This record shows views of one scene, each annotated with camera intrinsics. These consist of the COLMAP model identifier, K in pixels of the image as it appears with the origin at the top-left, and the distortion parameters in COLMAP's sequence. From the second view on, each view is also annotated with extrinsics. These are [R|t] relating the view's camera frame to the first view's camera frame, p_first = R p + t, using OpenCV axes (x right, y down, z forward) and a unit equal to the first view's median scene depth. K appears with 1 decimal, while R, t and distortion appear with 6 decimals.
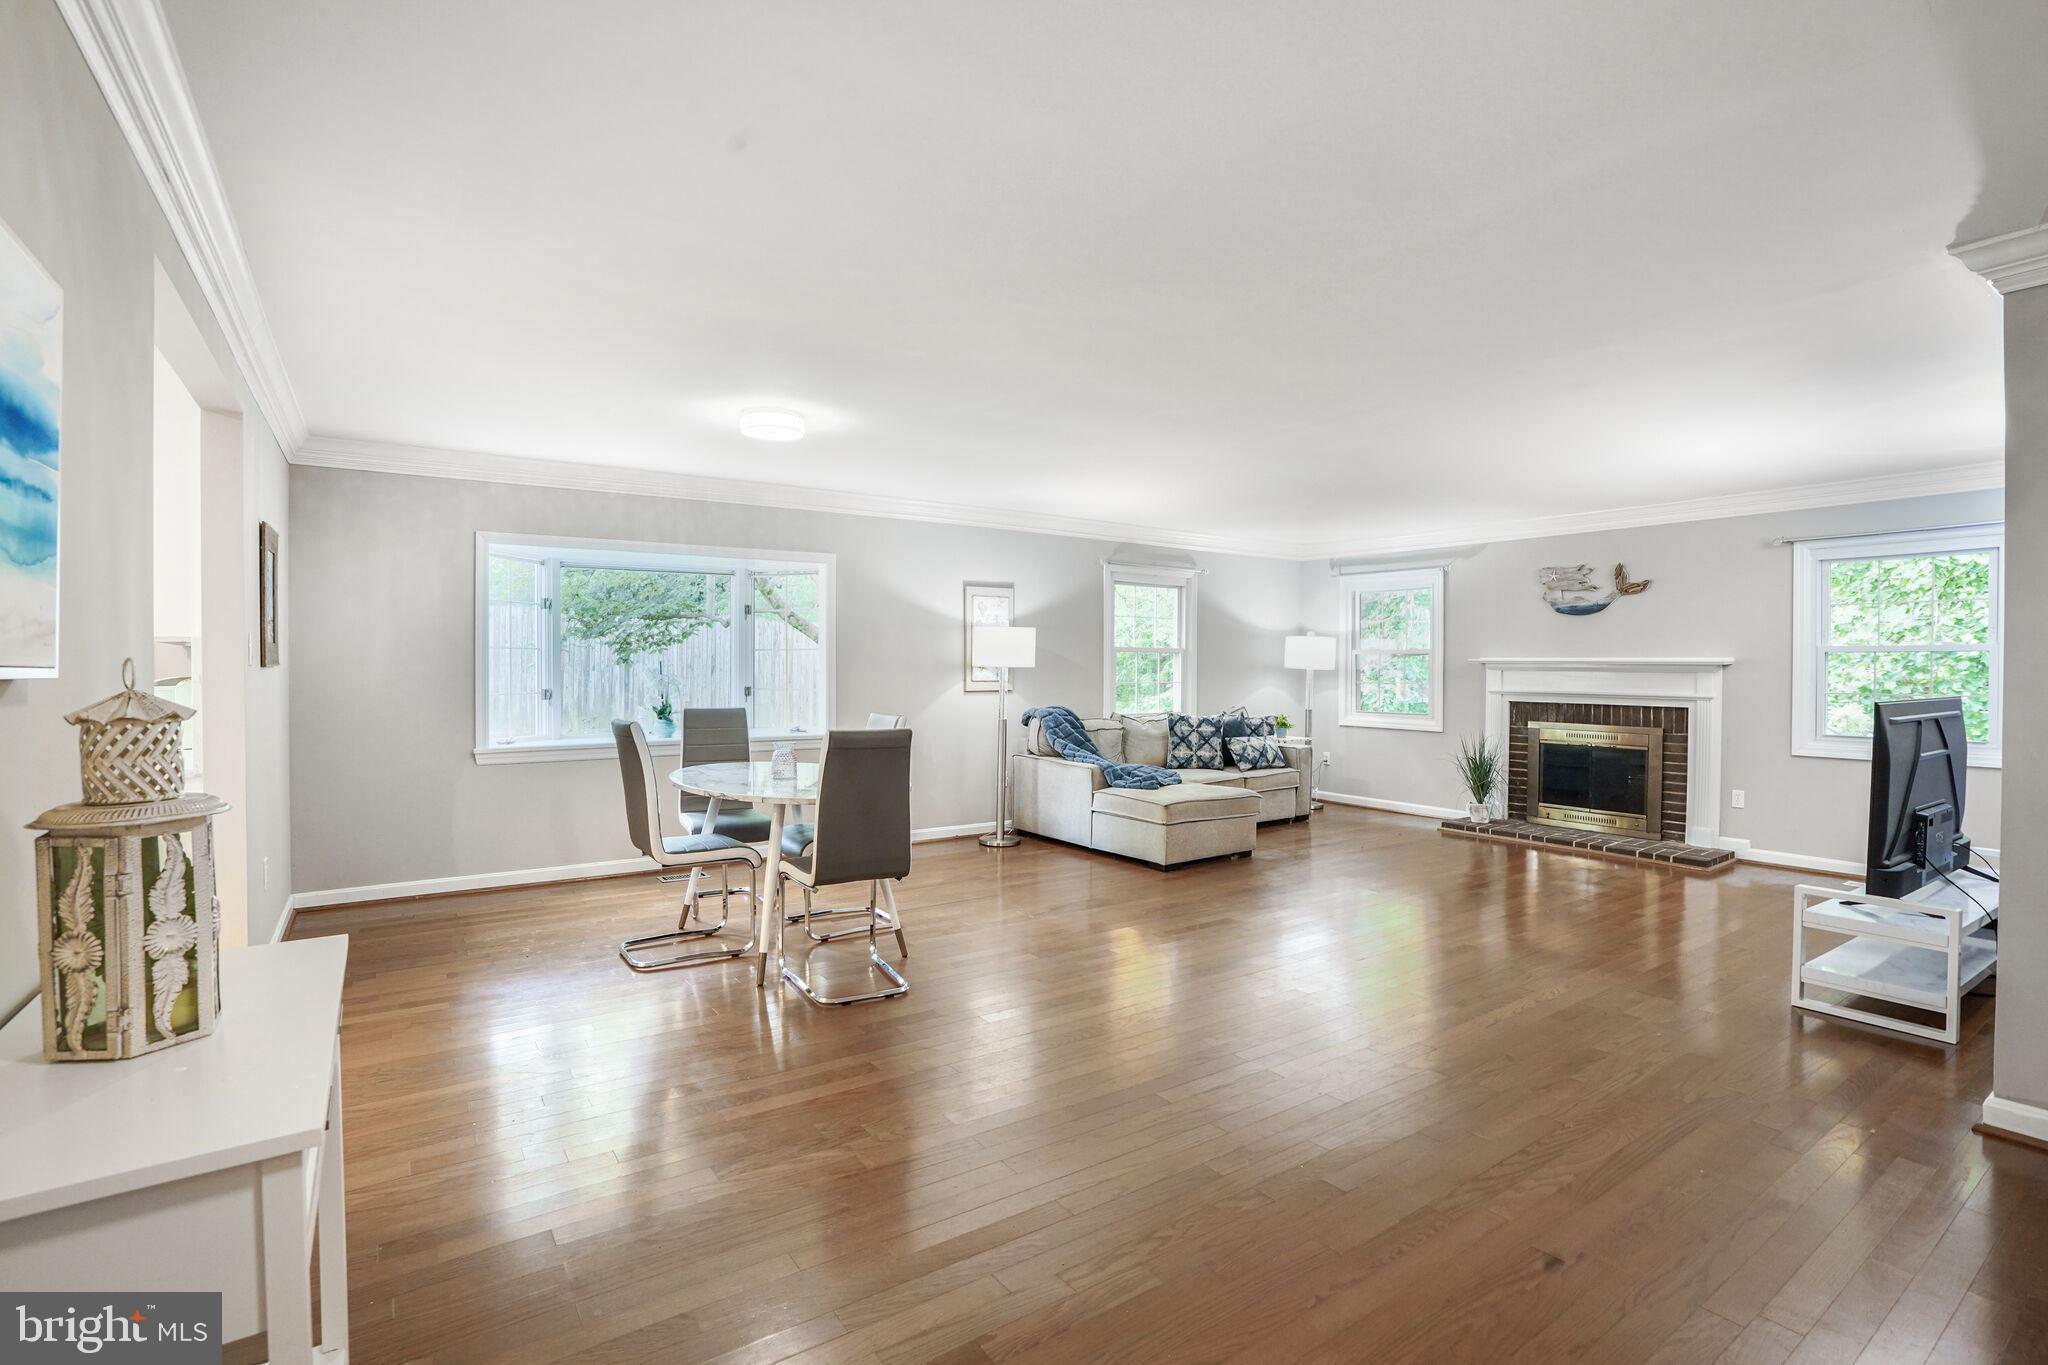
lens RADIAL K [[952.4, 0, 1033.8], [0, 952.4, 678.7], [0, 0, 1]] dist [-0.035077, 0.003653]
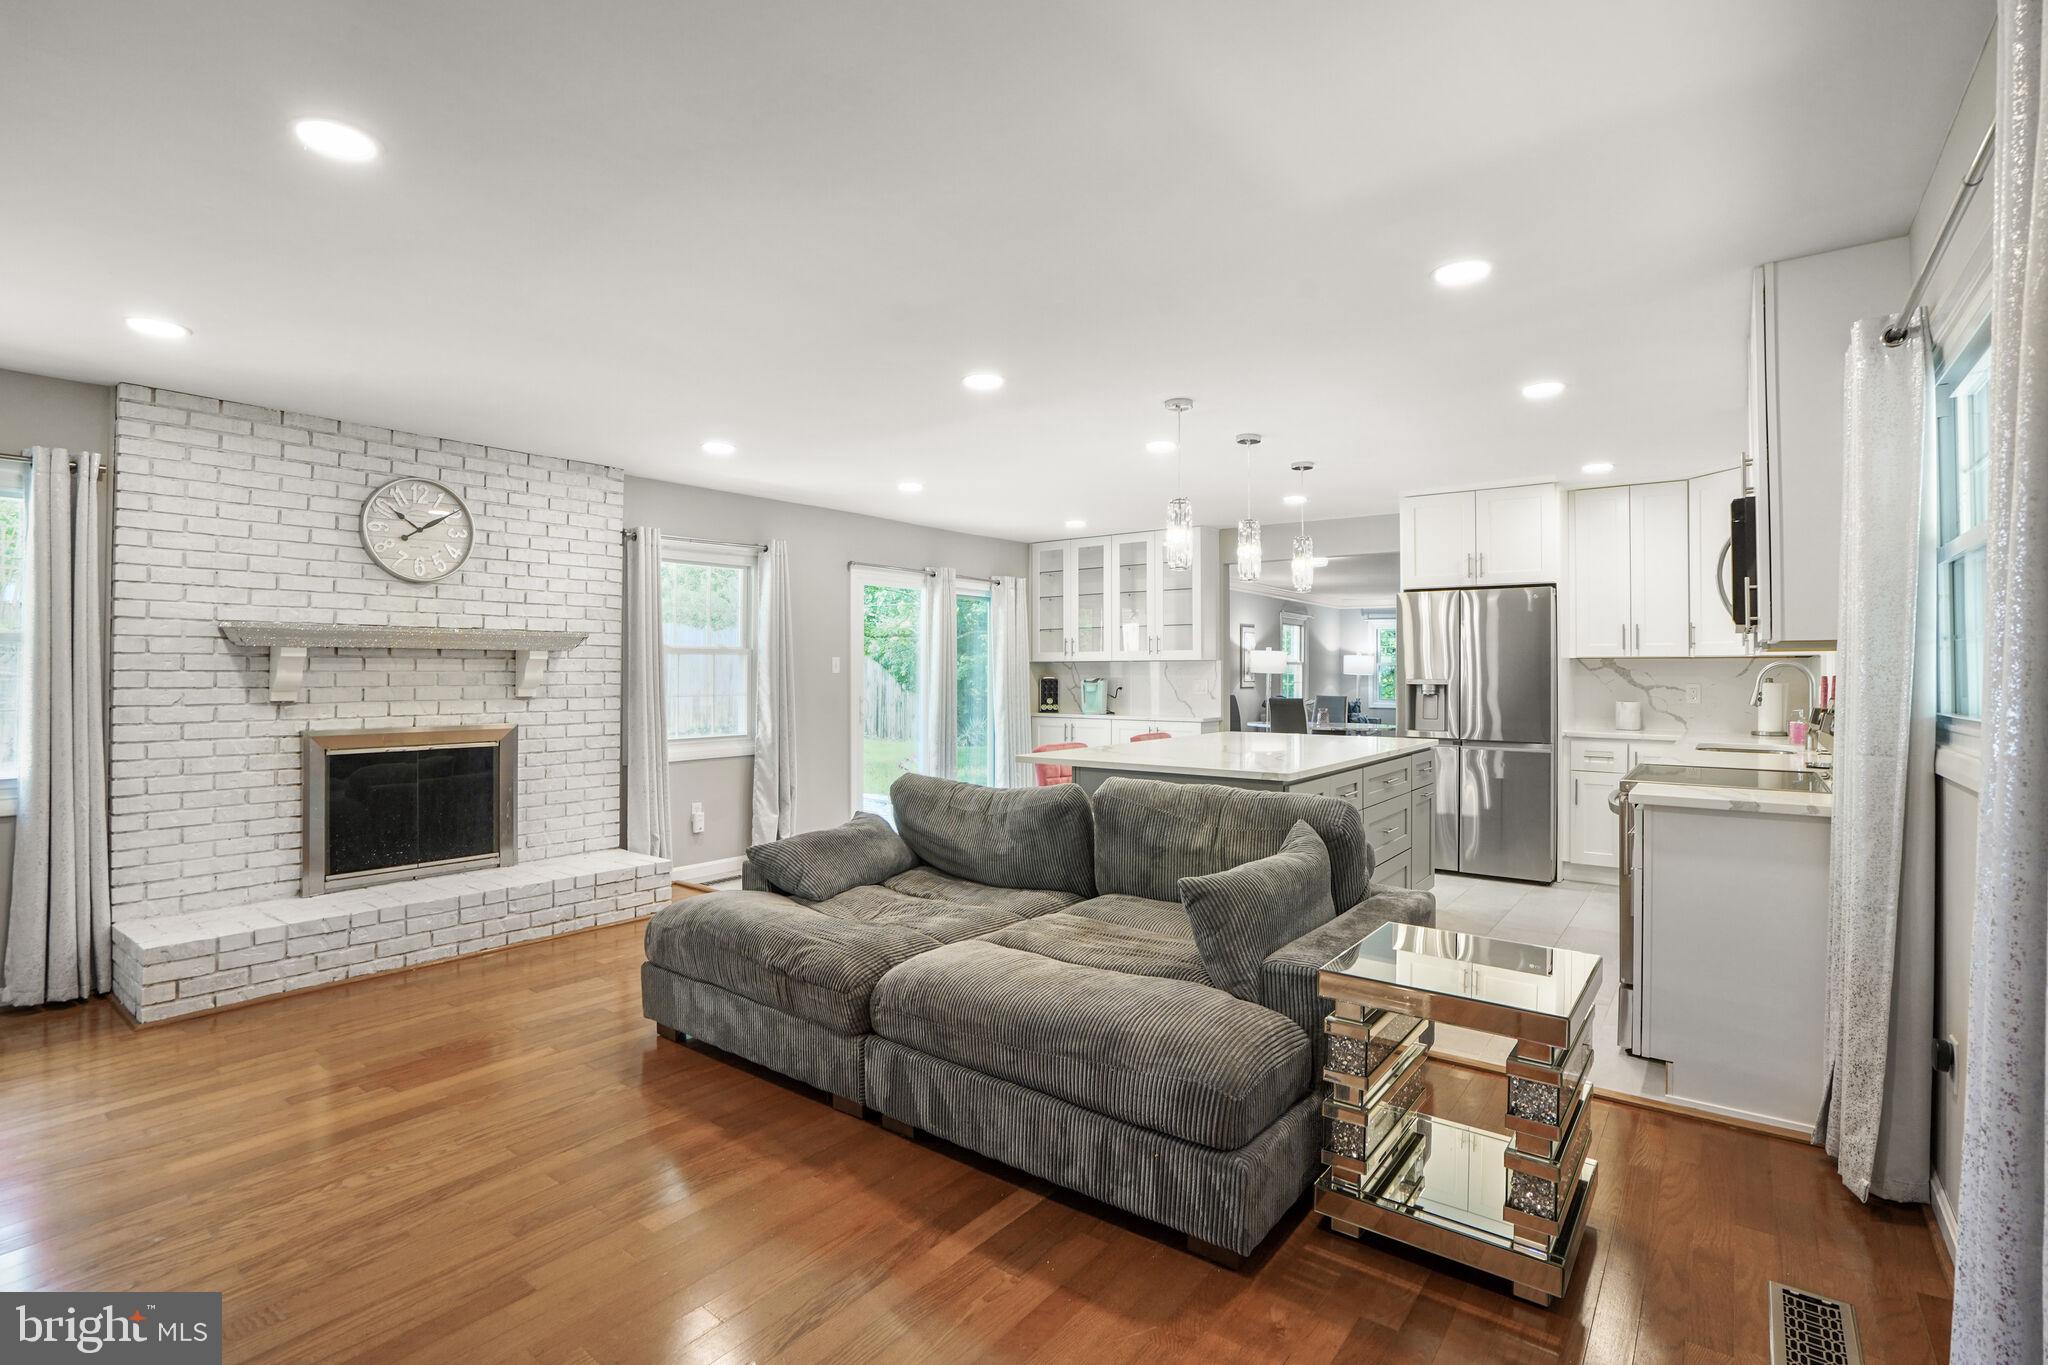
lens RADIAL K [[952.4, 0, 1022.3], [0, 952.4, 676.7], [0, 0, 1]] dist [-0.035077, 0.003653]
pose [[0.950083, -0.004676, 0.311961, -0.958987], [0.007422, 0.999943, -0.007615, 0.003707], [-0.311908, 0.009550, 0.950064, -0.502438]]
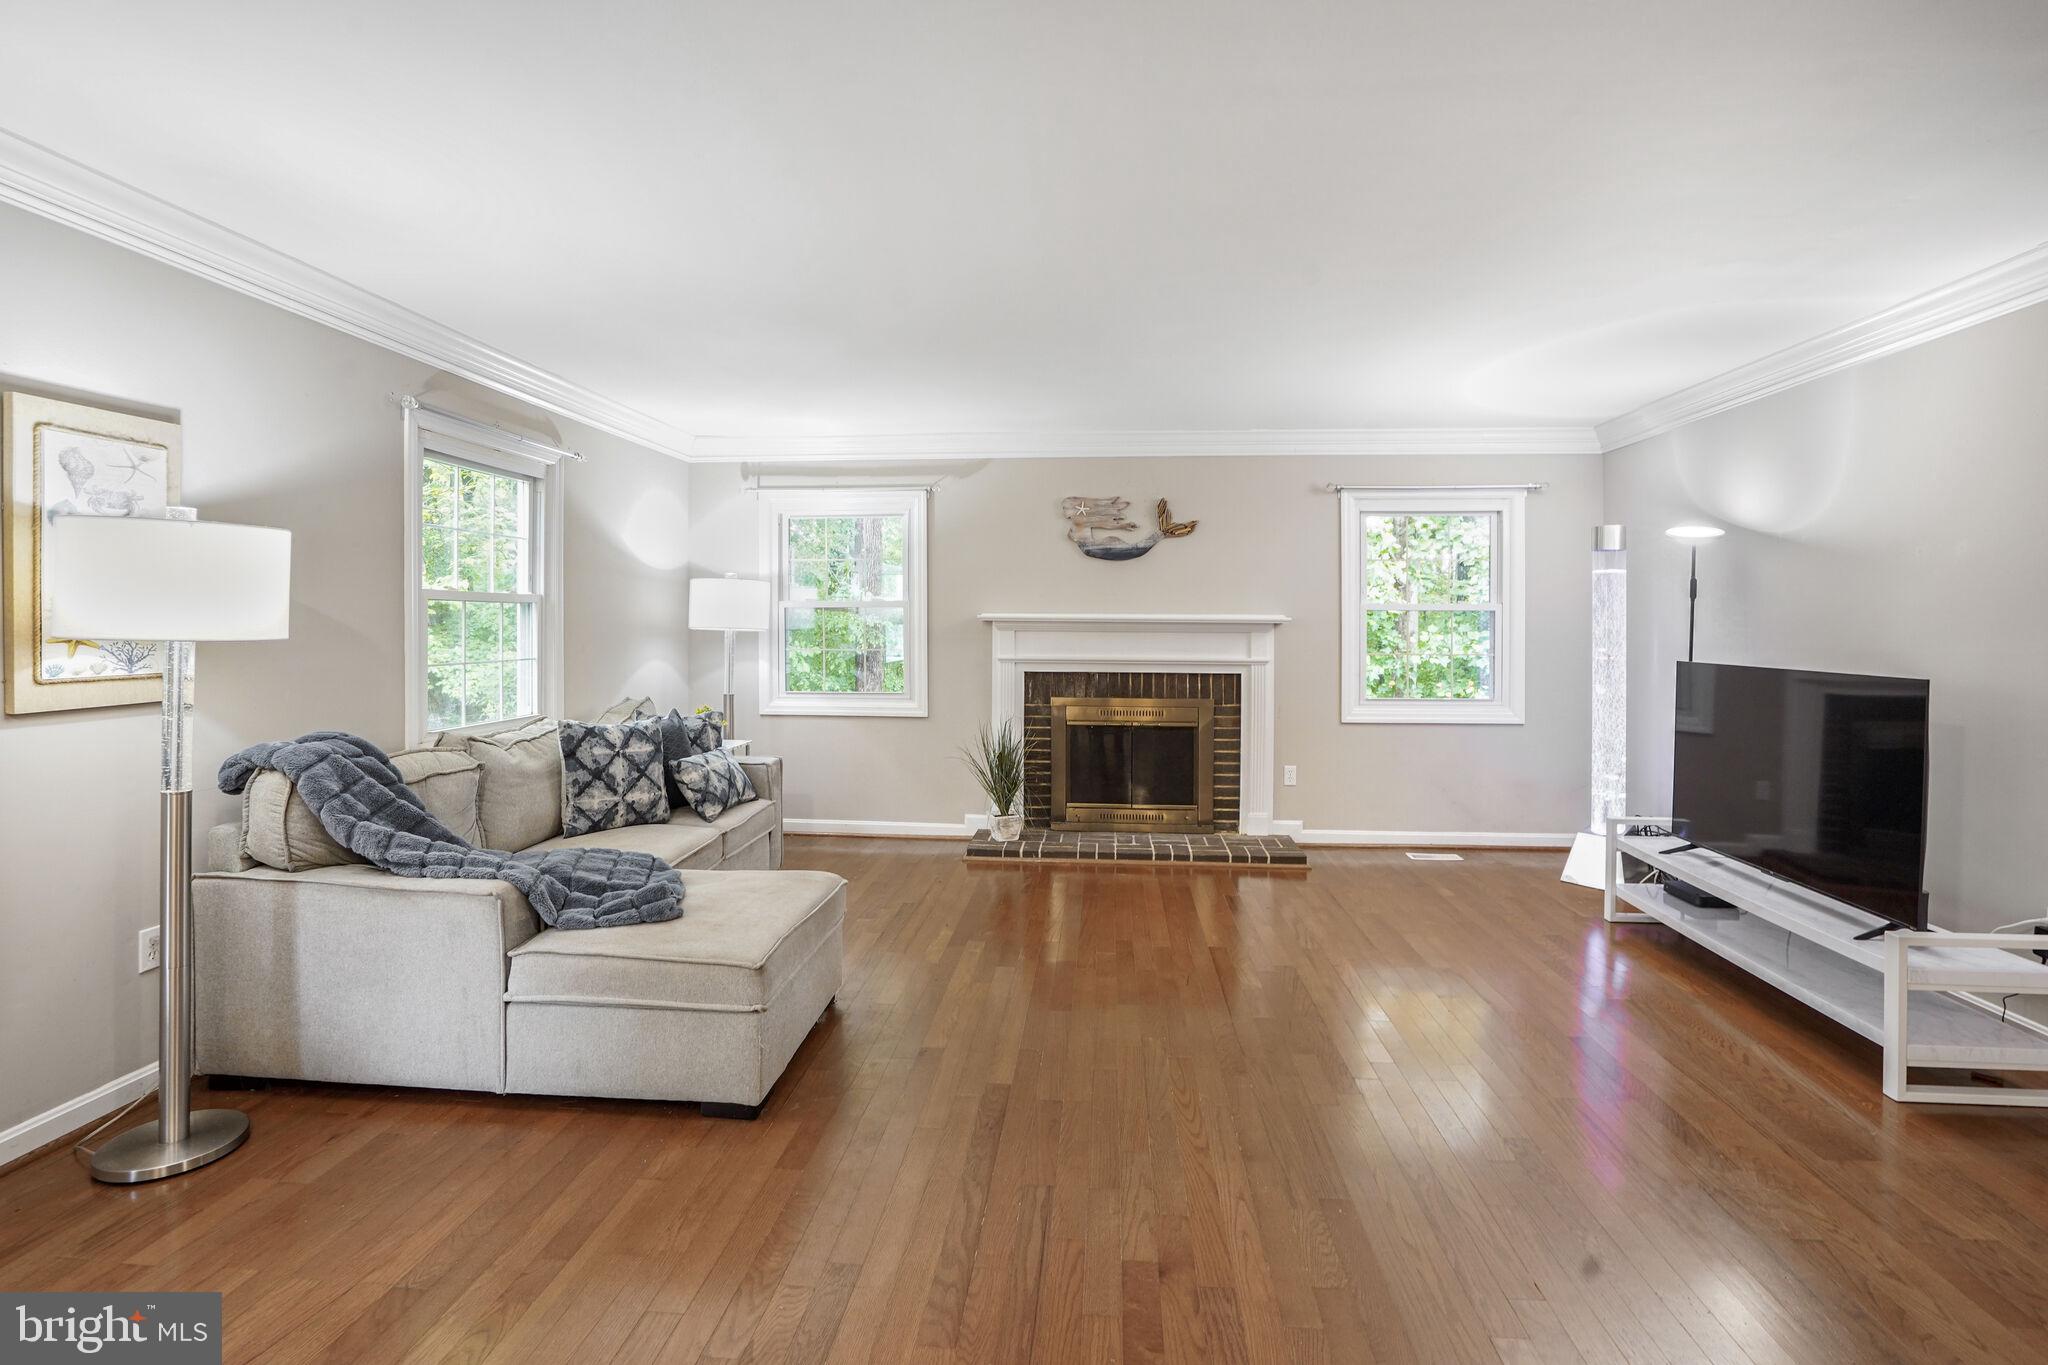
lens RADIAL K [[952.4, 0, 994.0], [0, 952.4, 638.0], [0, 0, 1]] dist [-0.035077, 0.003653]
pose [[0.654820, -0.016563, 0.755604, -0.087501], [0.011188, 0.999863, 0.012222, -0.012867], [-0.755702, 0.000450, 0.654915, 0.532025]]
